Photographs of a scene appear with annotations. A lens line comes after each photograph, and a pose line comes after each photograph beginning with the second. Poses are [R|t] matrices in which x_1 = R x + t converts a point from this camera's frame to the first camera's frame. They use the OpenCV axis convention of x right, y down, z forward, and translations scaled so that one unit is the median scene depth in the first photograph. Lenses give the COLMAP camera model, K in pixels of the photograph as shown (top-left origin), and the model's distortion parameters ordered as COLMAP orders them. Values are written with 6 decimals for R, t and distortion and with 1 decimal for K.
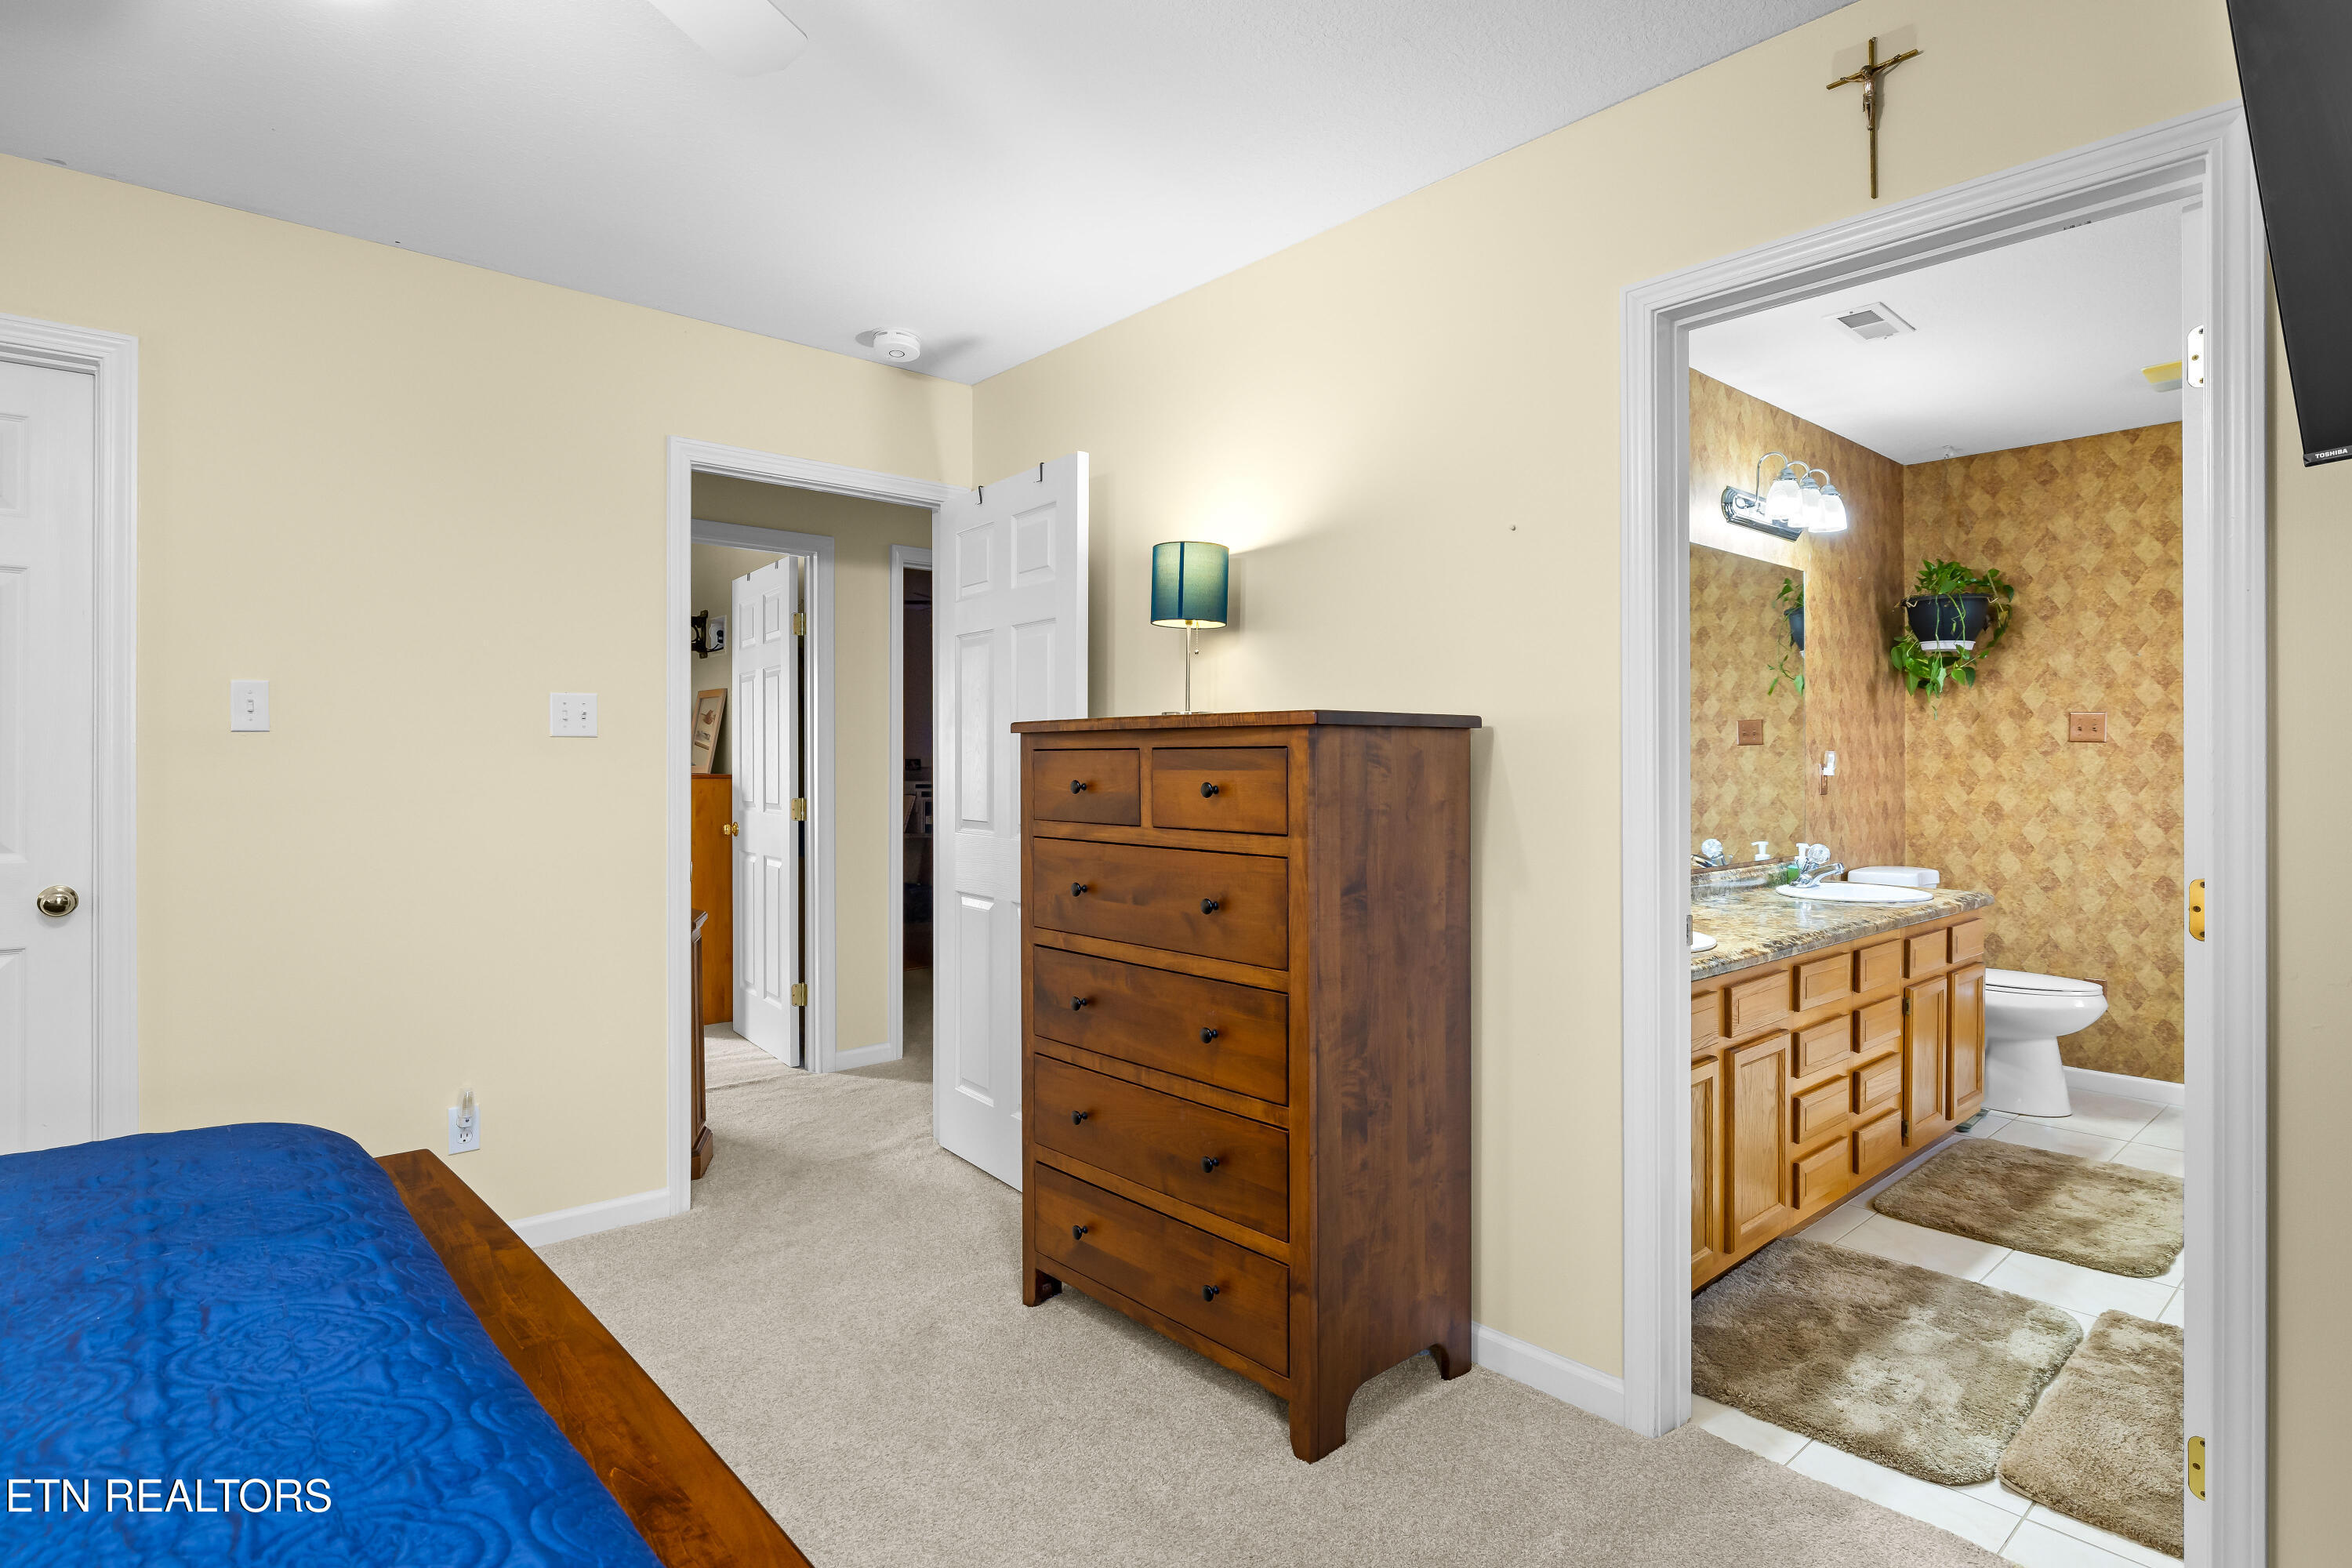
lens RADIAL K [[1210.8, 0, 1172.9], [0, 1210.8, 762.8], [0, 0, 1]] dist [-0.004148, 0.003845]
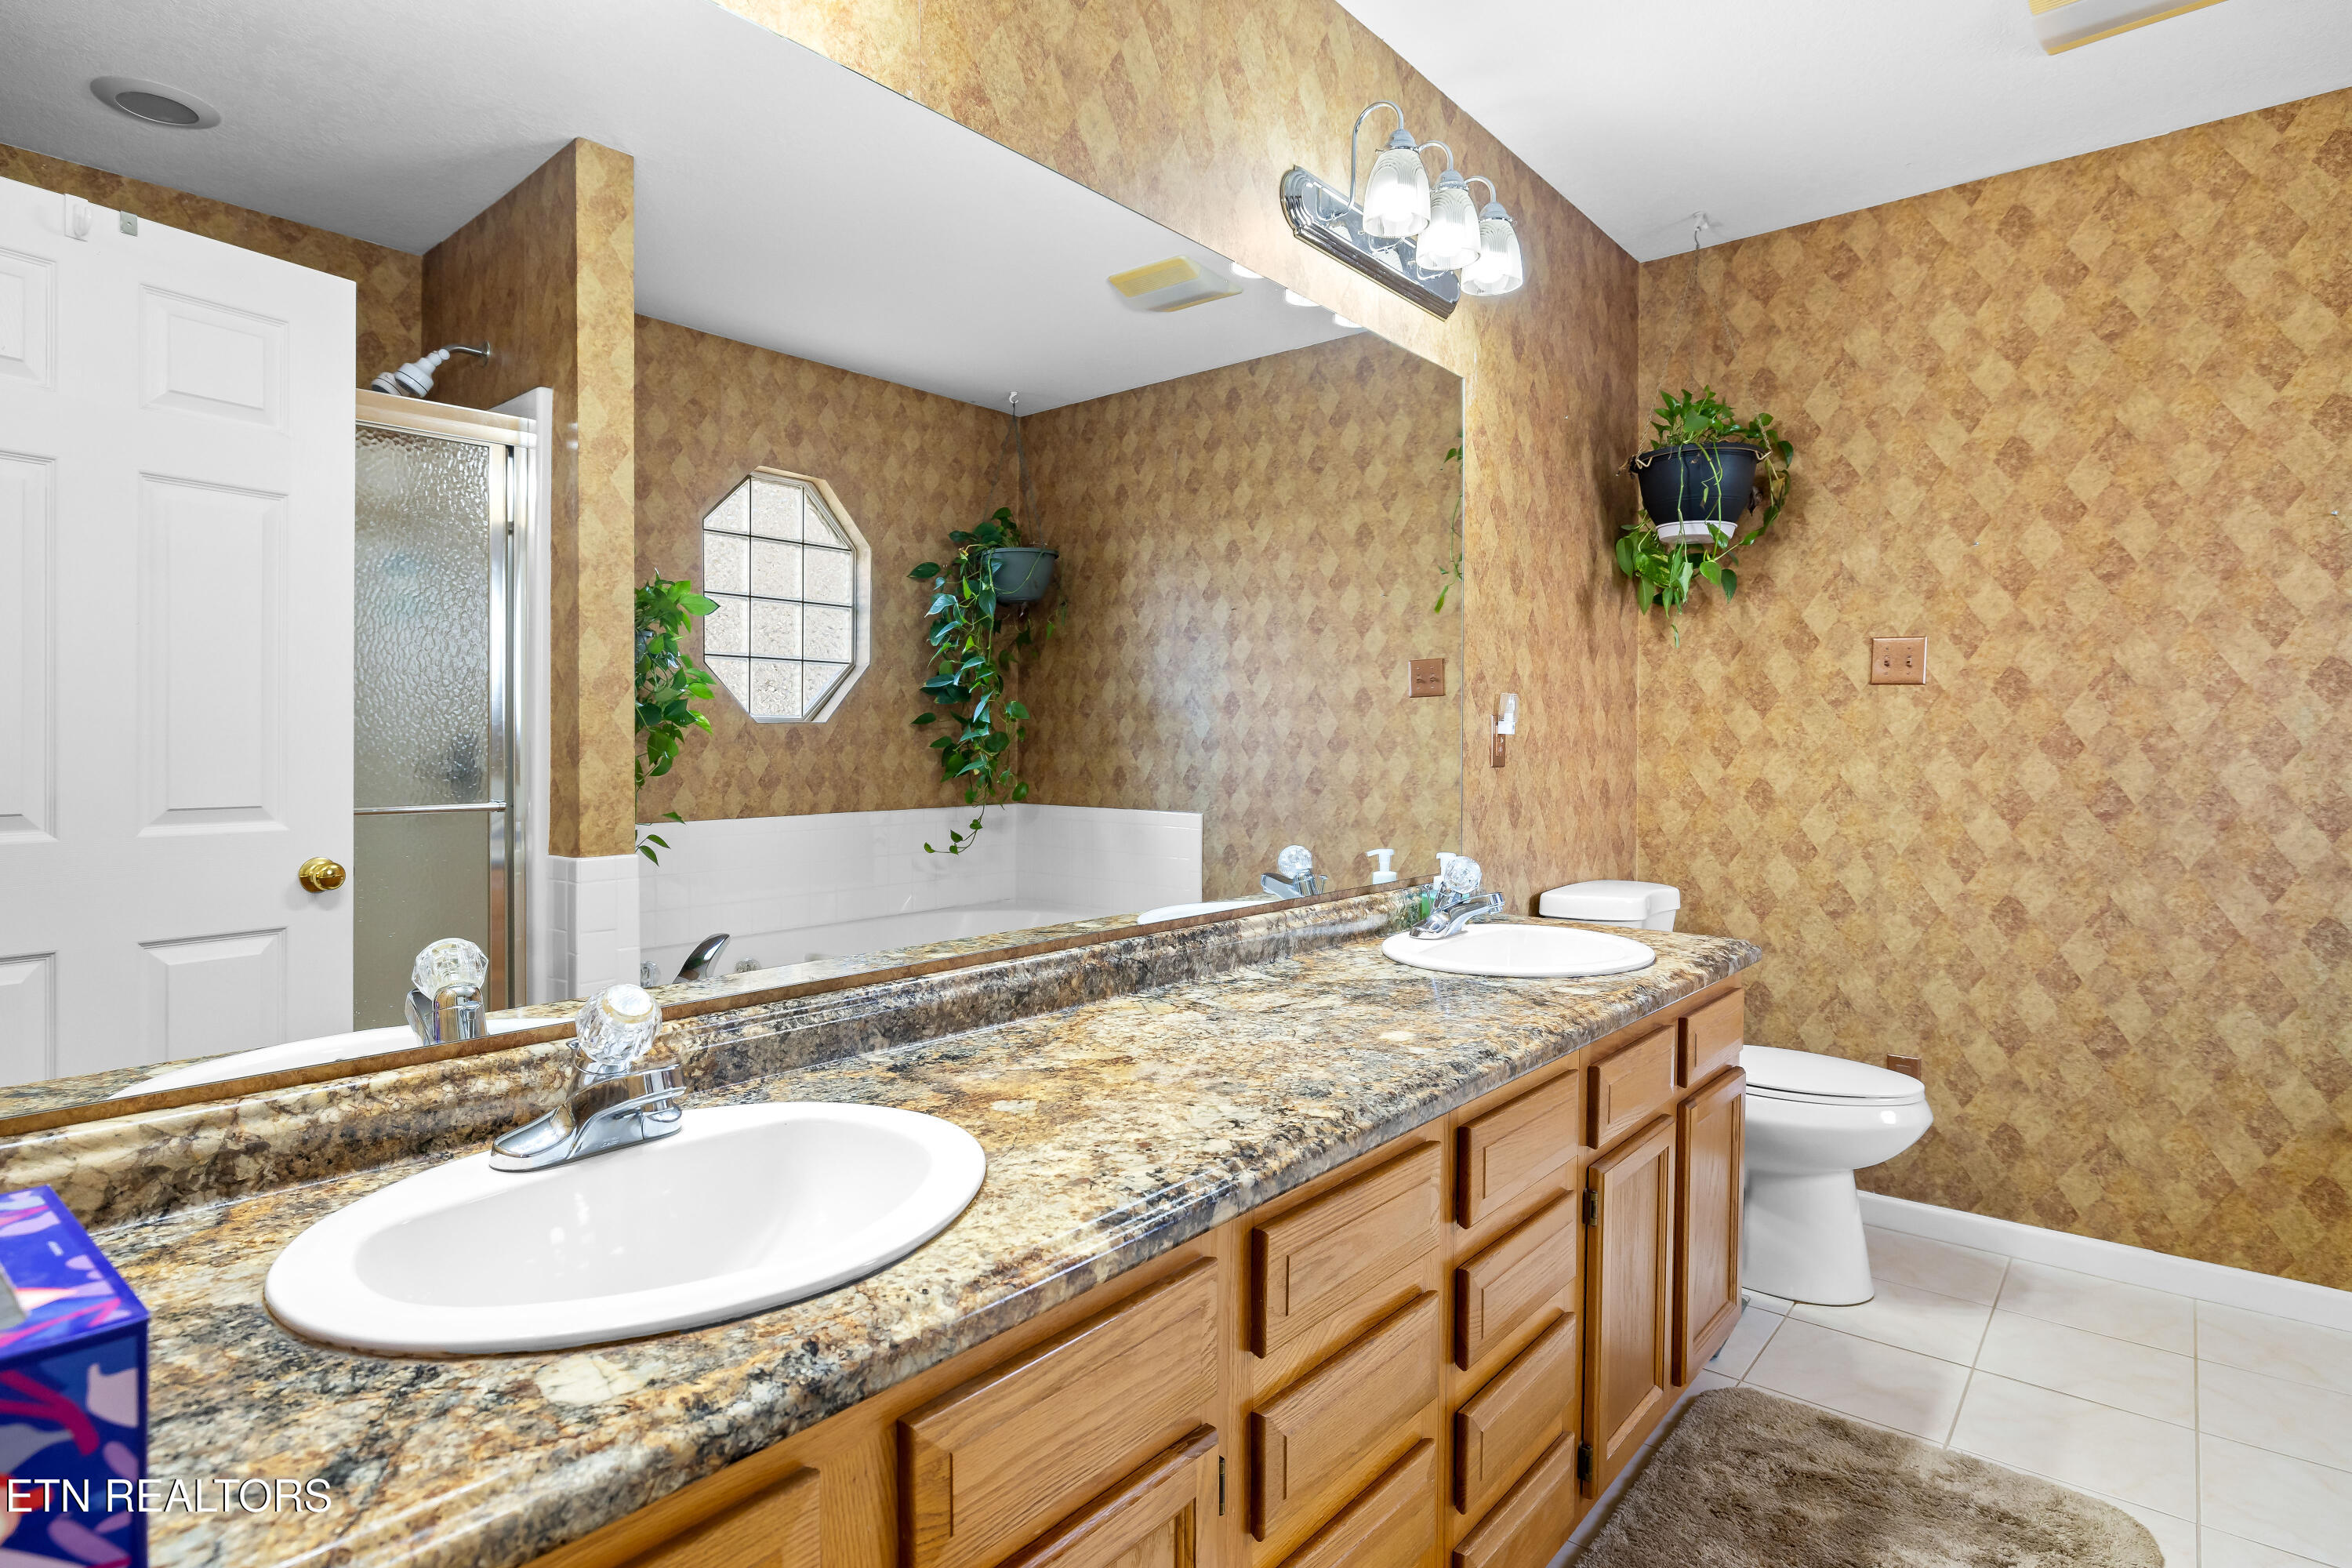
lens RADIAL K [[1210.8, 0, 1171.6], [0, 1210.8, 773.9], [0, 0, 1]] dist [-0.004148, 0.003845]
pose [[0.989306, -0.001710, 0.145845, 0.285319], [-0.001344, 0.999782, 0.020842, 0.017051], [-0.145849, -0.020815, 0.989088, 0.424939]]
